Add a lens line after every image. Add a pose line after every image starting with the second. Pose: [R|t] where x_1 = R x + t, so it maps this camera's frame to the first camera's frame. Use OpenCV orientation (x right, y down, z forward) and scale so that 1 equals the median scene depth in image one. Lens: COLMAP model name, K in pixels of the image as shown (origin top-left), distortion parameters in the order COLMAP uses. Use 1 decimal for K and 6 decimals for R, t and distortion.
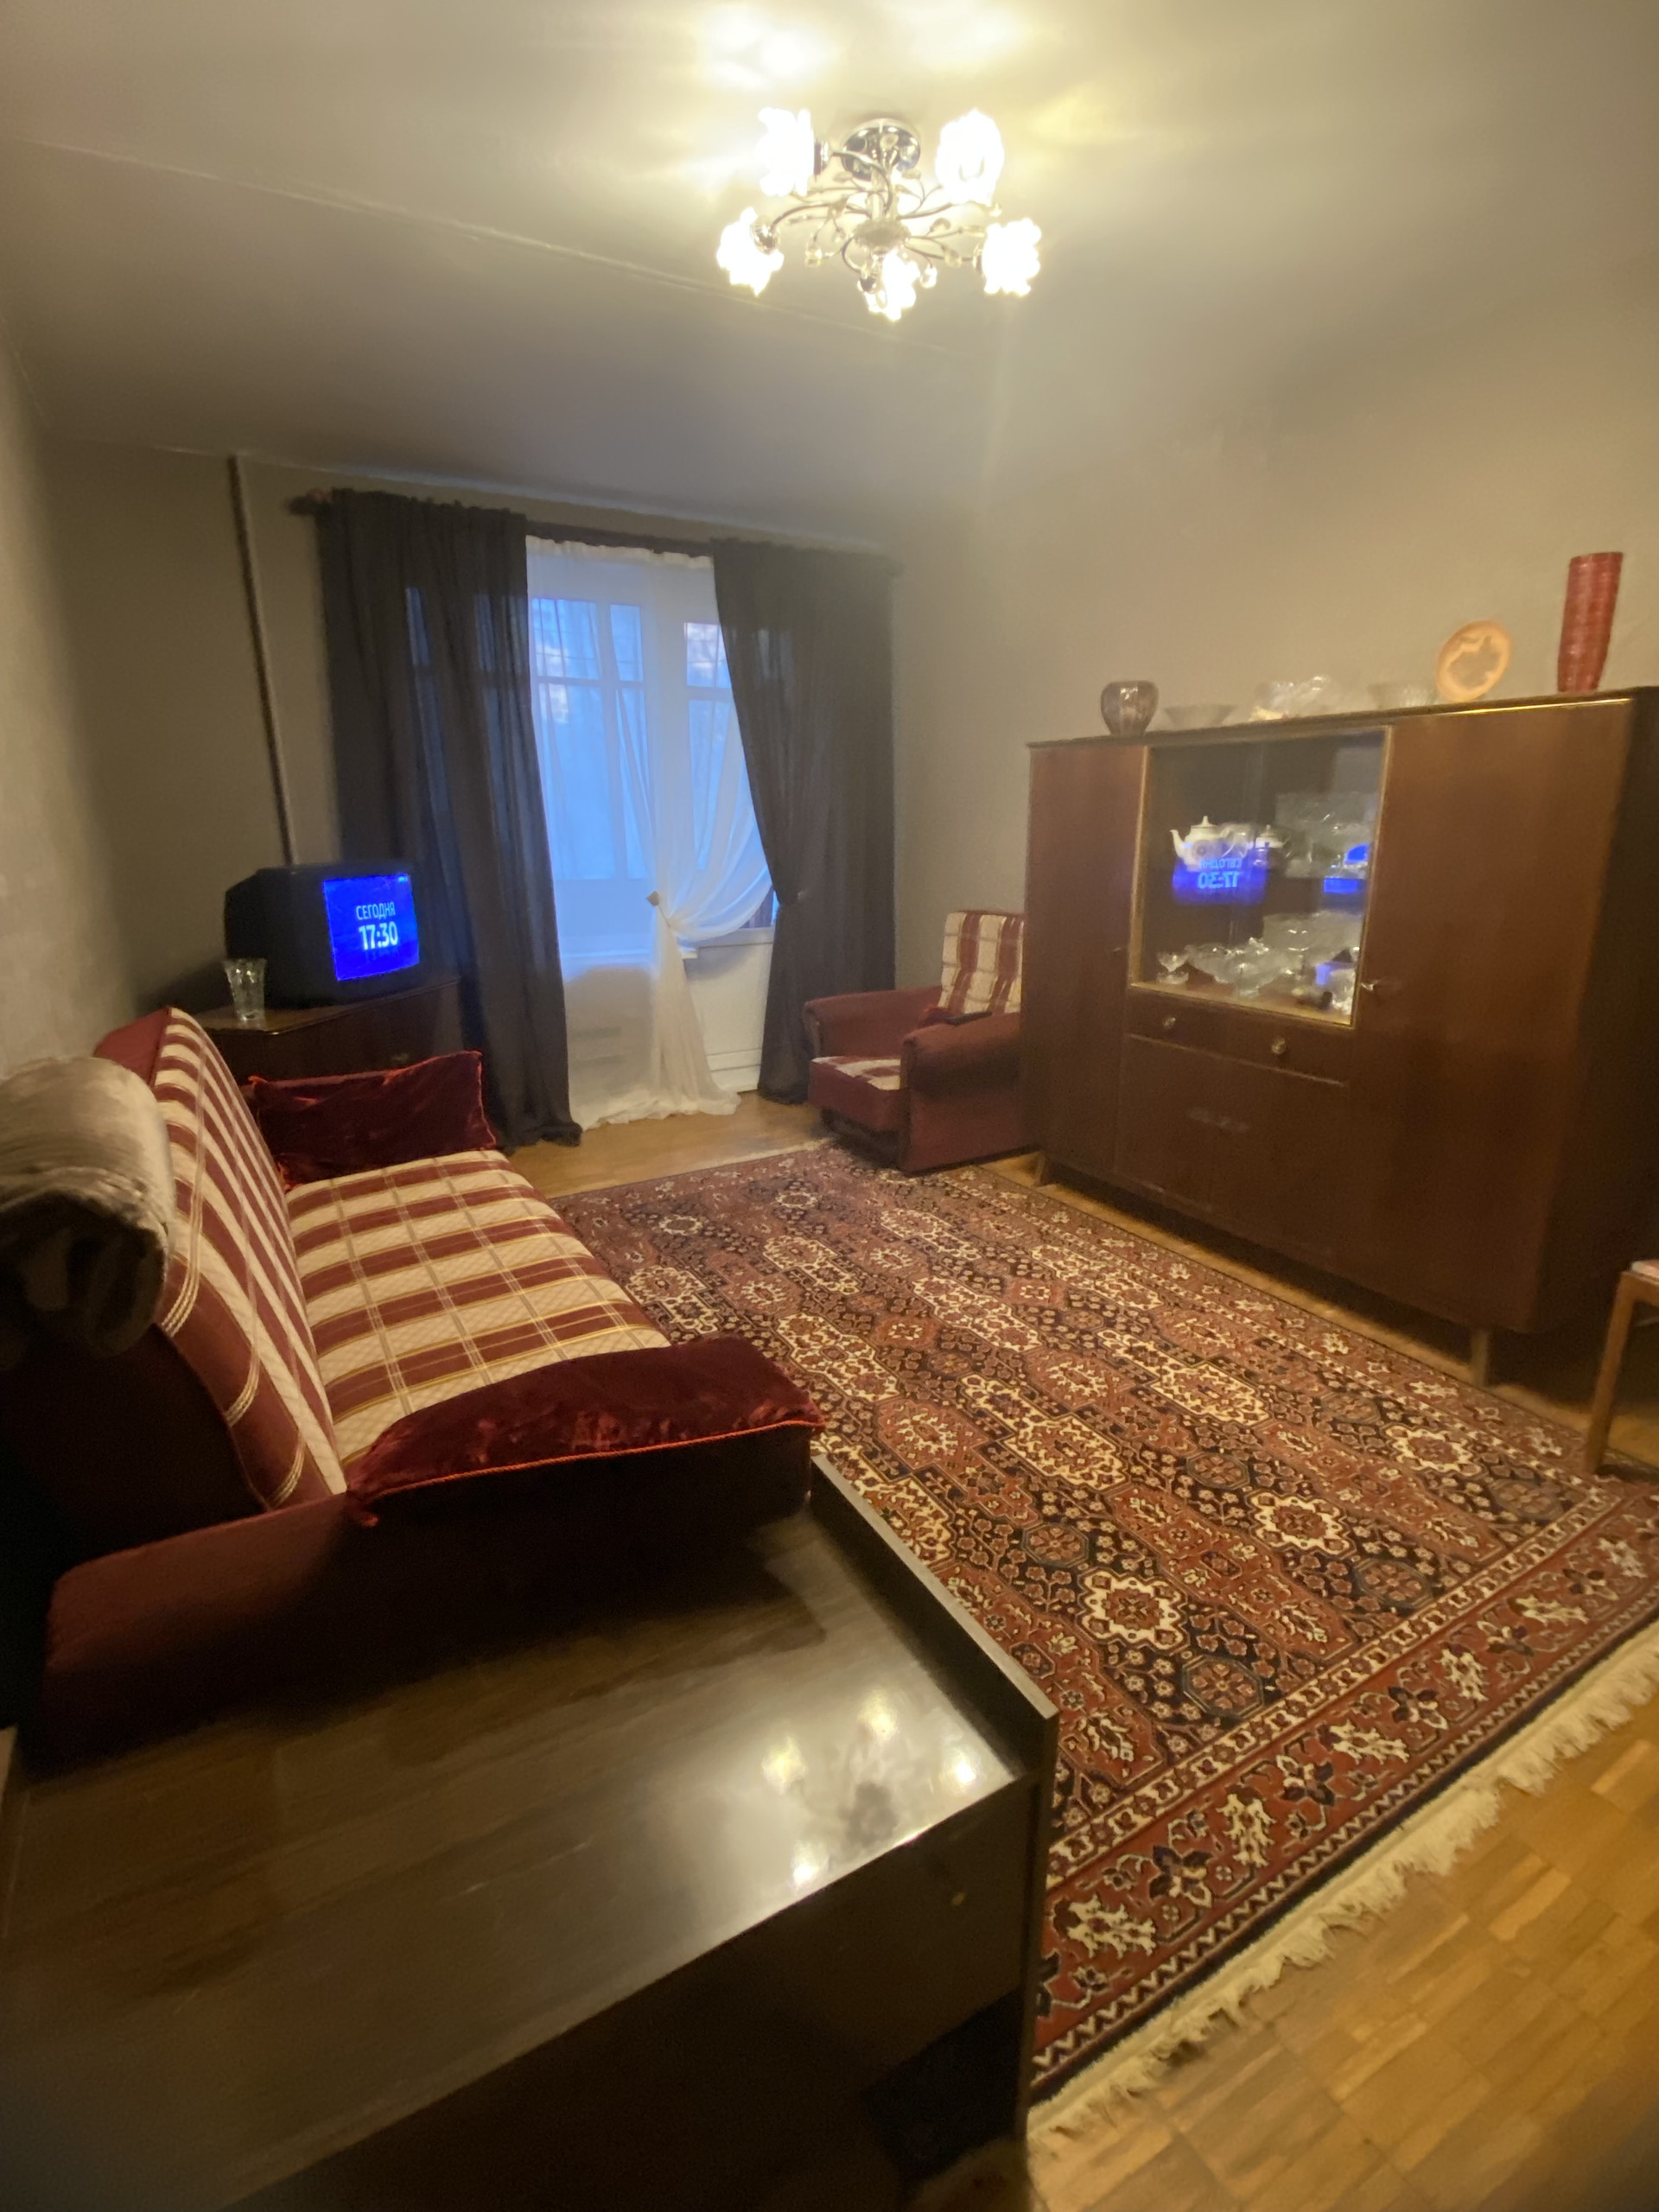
lens RADIAL K [[1089.0, 0, 828.1], [0, 1089.0, 1153.2], [0, 0, 1]] dist [0.000240, -0.008368]
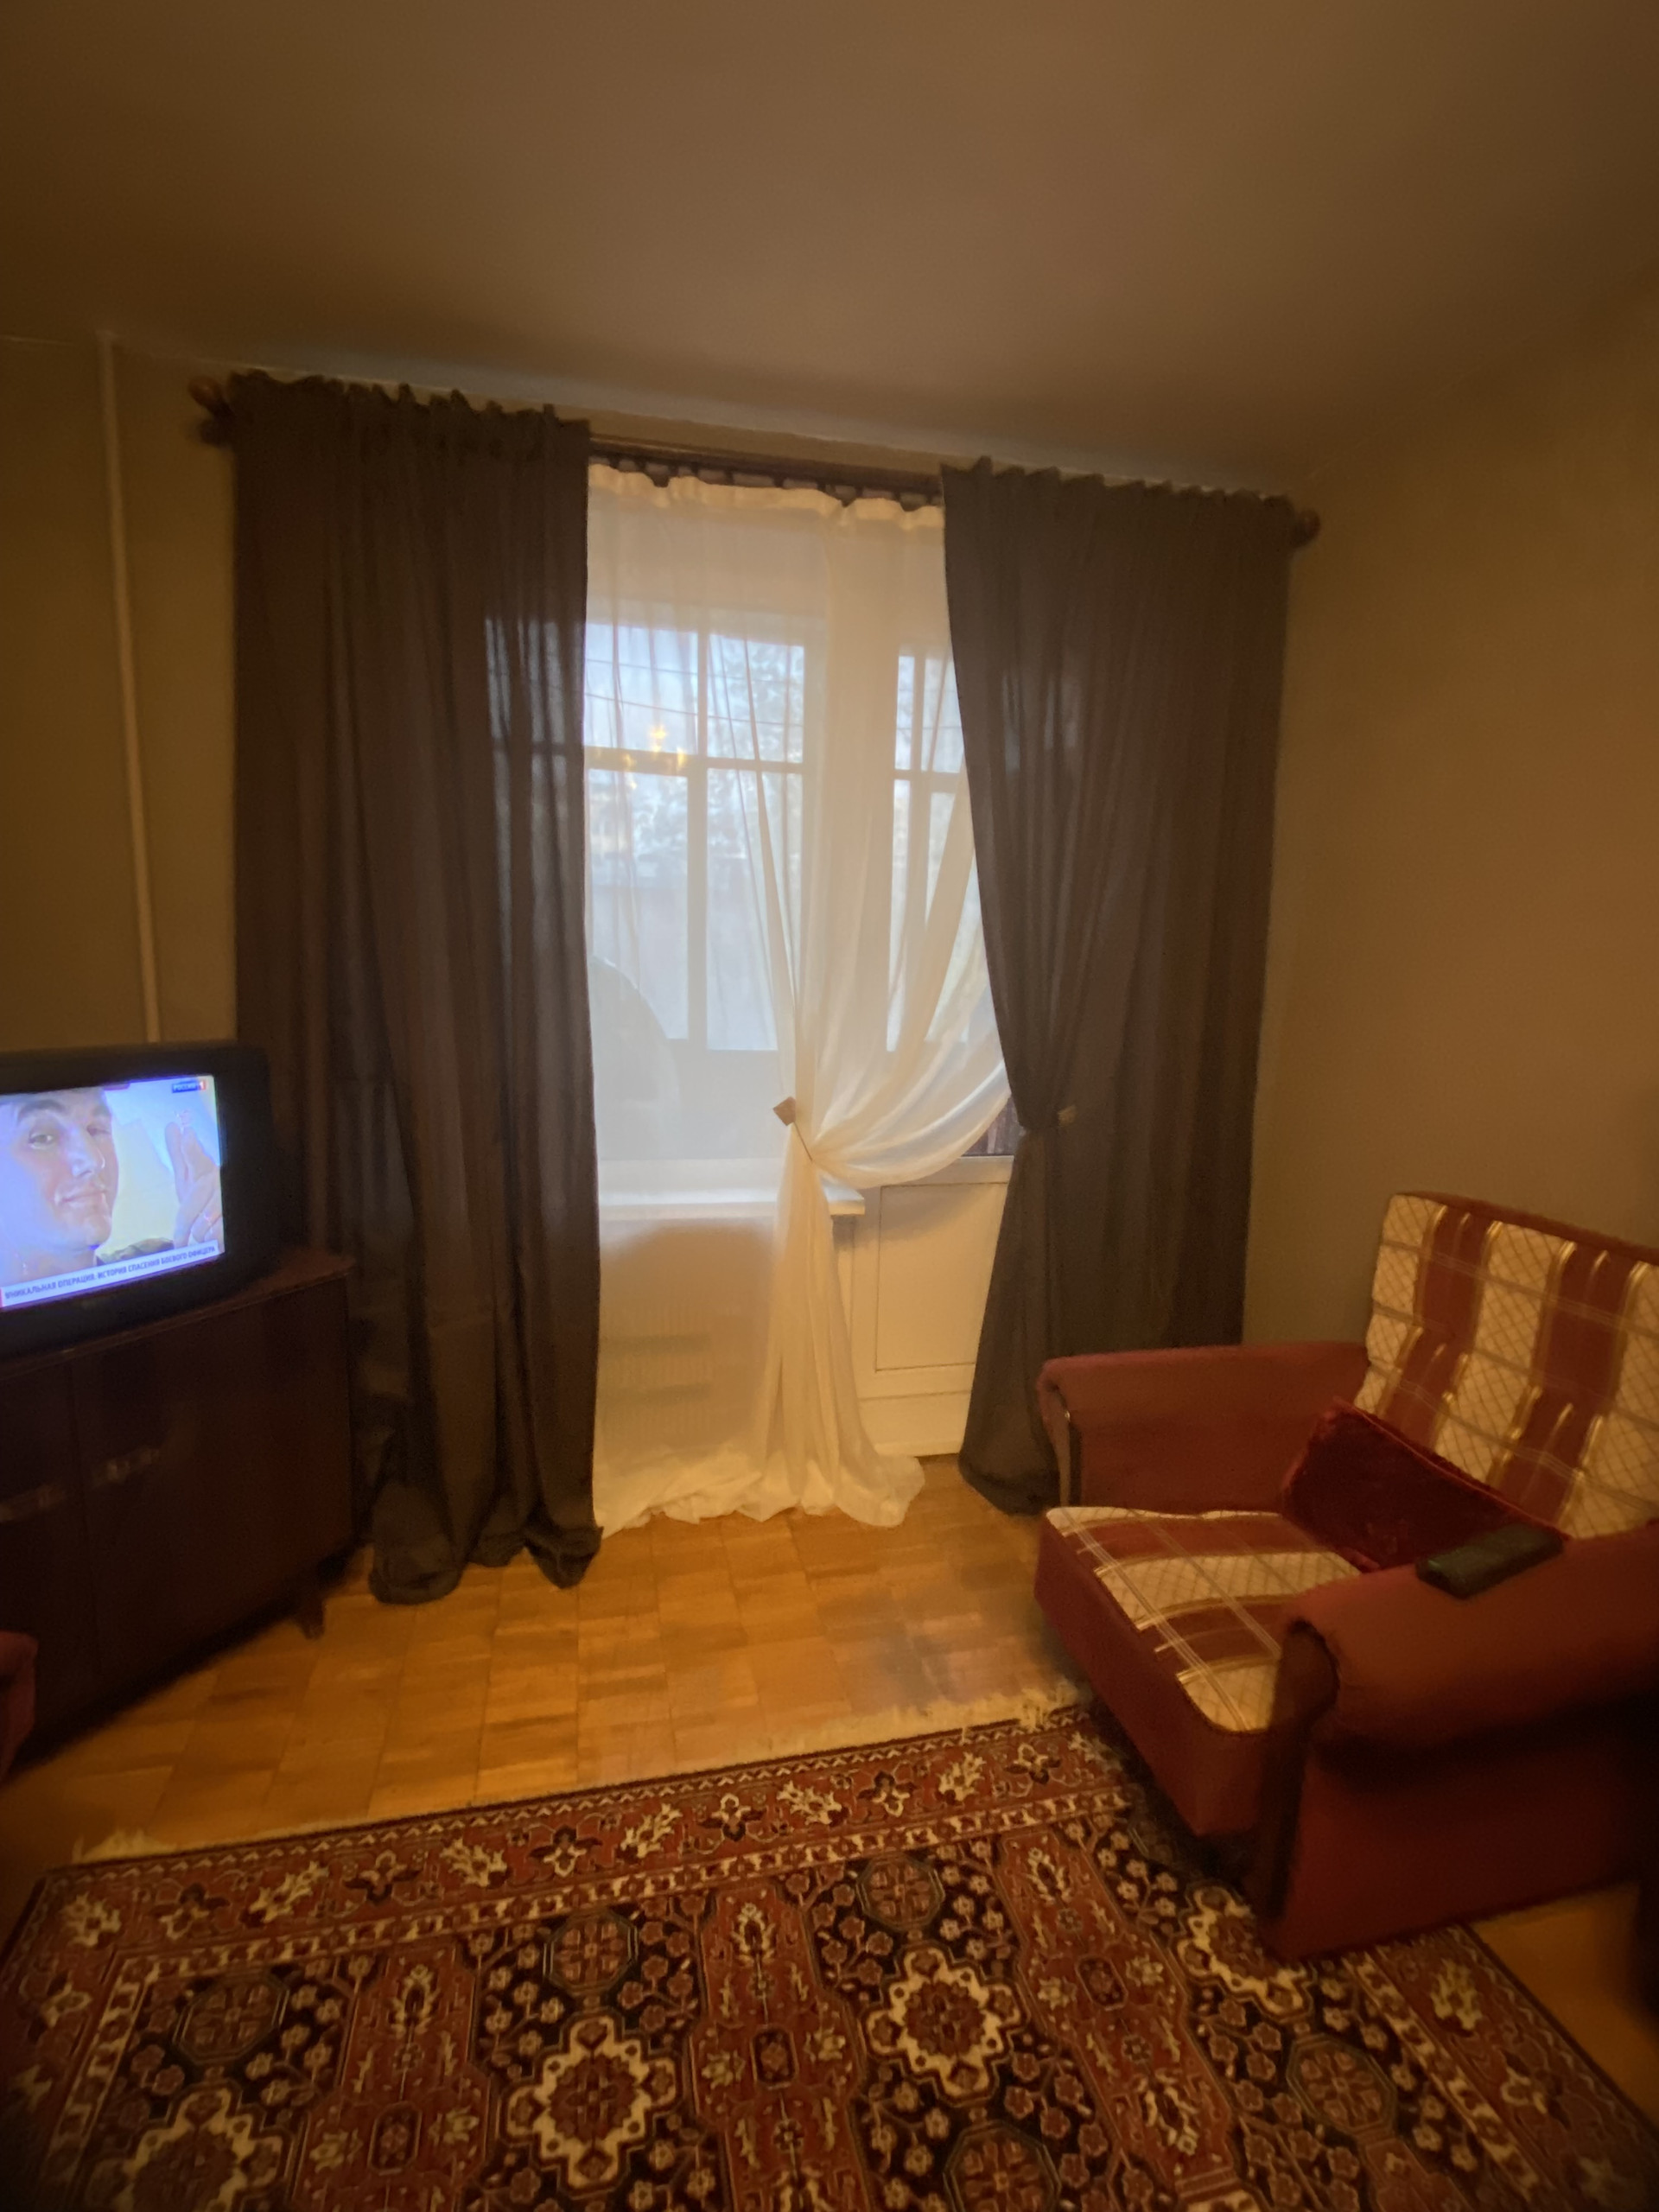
lens RADIAL K [[1089.0, 0, 828.1], [0, 1089.0, 1153.2], [0, 0, 1]] dist [0.000240, -0.008368]
pose [[0.960320, 0.071348, -0.269621, 0.008471], [-0.102219, 0.989495, -0.102233, -0.169275], [0.259494, 0.125737, 0.957524, 0.520512]]
